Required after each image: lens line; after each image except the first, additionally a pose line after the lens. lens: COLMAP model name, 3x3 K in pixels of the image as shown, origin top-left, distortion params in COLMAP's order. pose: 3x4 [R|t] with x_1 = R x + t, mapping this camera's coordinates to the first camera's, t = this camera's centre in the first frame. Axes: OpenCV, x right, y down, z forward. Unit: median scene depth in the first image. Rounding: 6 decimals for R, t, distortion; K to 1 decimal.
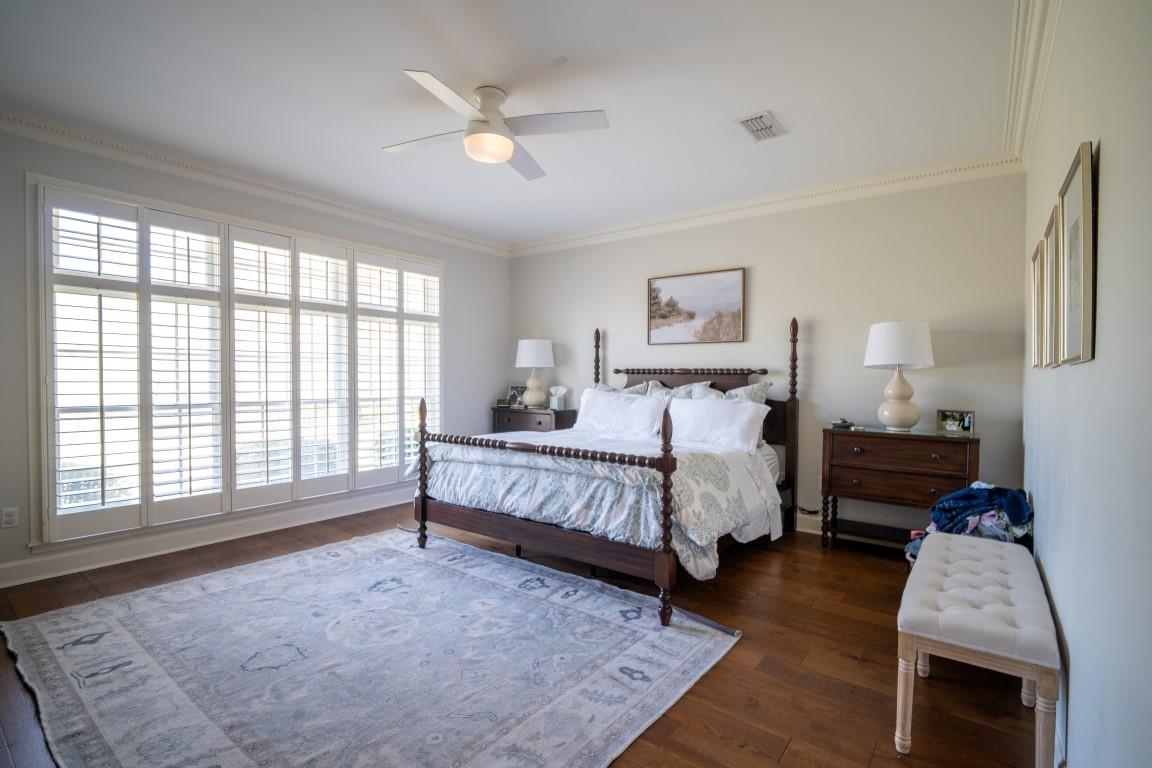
lens RADIAL K [[532.2, 0, 582.7], [0, 532.2, 385.4], [0, 0, 1]] dist [-0.006247, -0.000214]
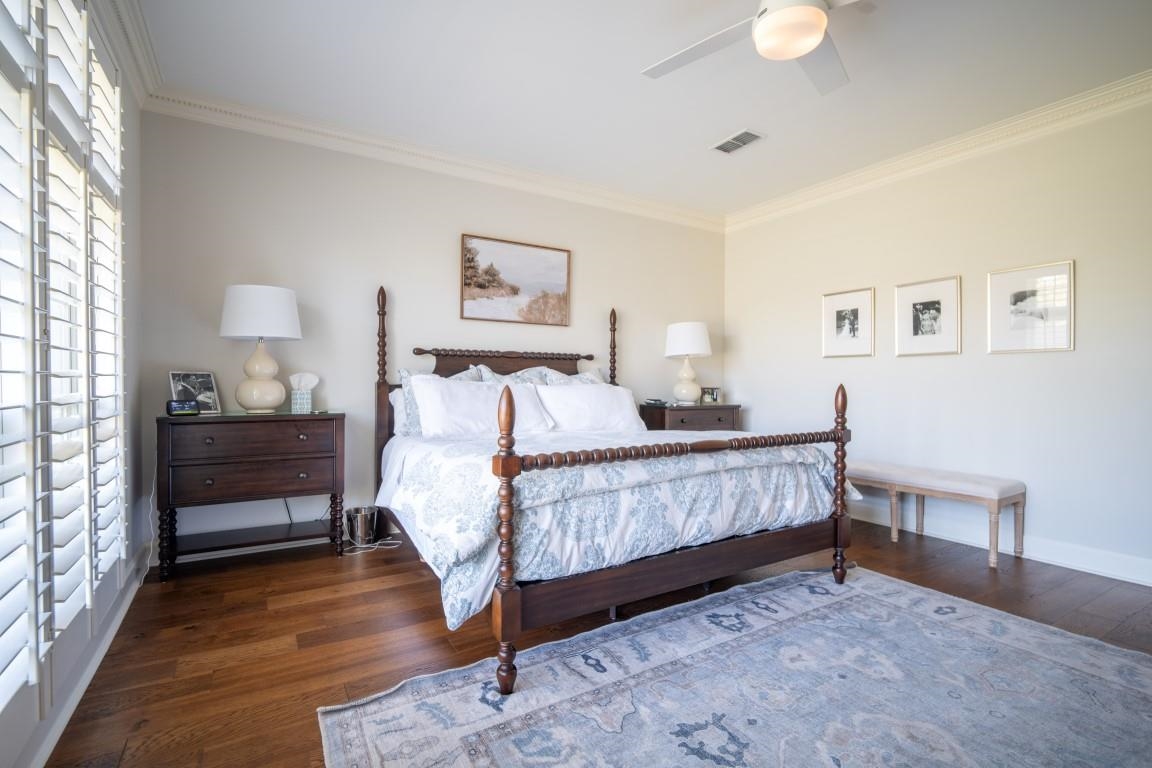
lens RADIAL K [[532.2, 0, 580.2], [0, 532.2, 379.7], [0, 0, 1]] dist [-0.006247, -0.000214]
pose [[0.369631, -0.007751, 0.929146, -0.794049], [0.010696, 0.999934, 0.004086, 0.016720], [-0.929117, 0.008427, 0.369690, 0.820032]]
